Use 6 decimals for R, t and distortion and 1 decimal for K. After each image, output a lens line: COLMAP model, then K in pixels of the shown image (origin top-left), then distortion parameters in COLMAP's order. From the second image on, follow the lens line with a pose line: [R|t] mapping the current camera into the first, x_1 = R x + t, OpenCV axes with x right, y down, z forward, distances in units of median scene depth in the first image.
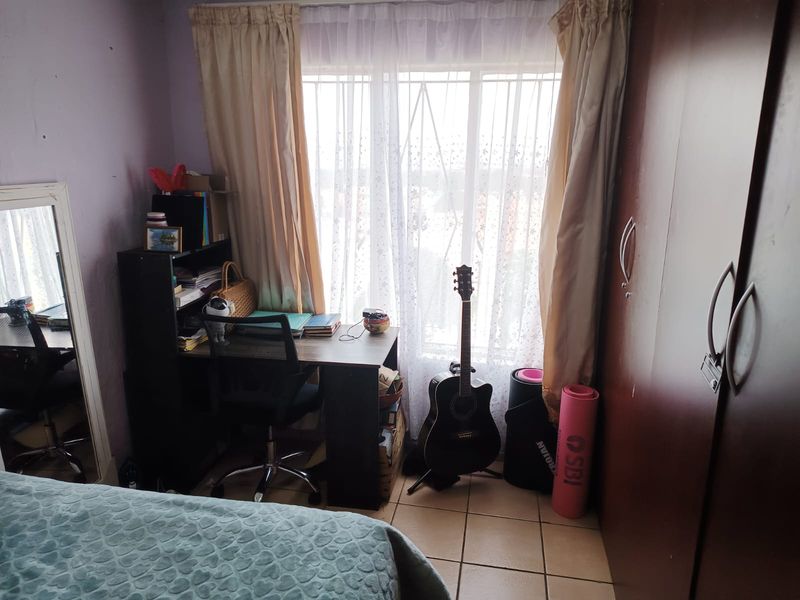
lens RADIAL K [[549.8, 0, 400.9], [0, 549.8, 295.7], [0, 0, 1]] dist [0.040426, -0.040663]
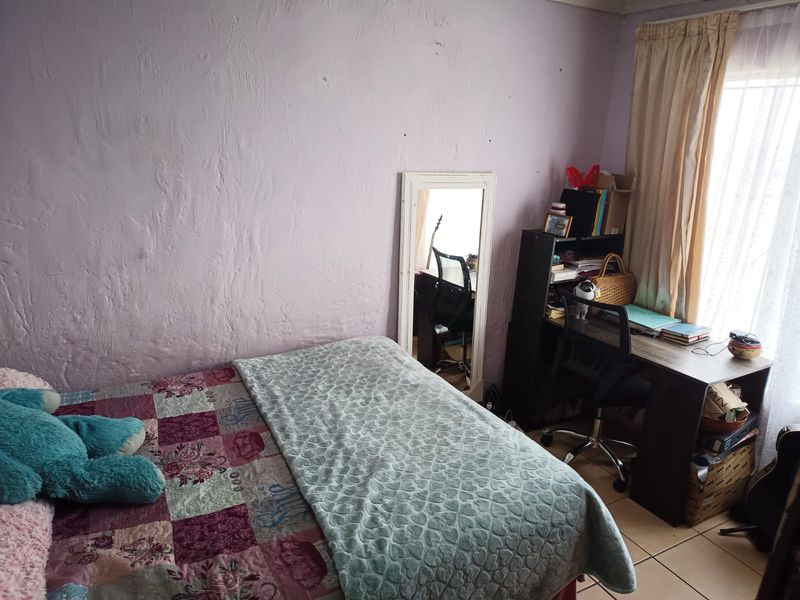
lens RADIAL K [[549.8, 0, 400.9], [0, 549.8, 295.7], [0, 0, 1]] dist [0.040426, -0.040663]
pose [[0.636516, 0.233906, -0.734939, 0.274473], [-0.229707, 0.967152, 0.108867, -0.003741], [0.736262, 0.099525, 0.669337, -0.055238]]
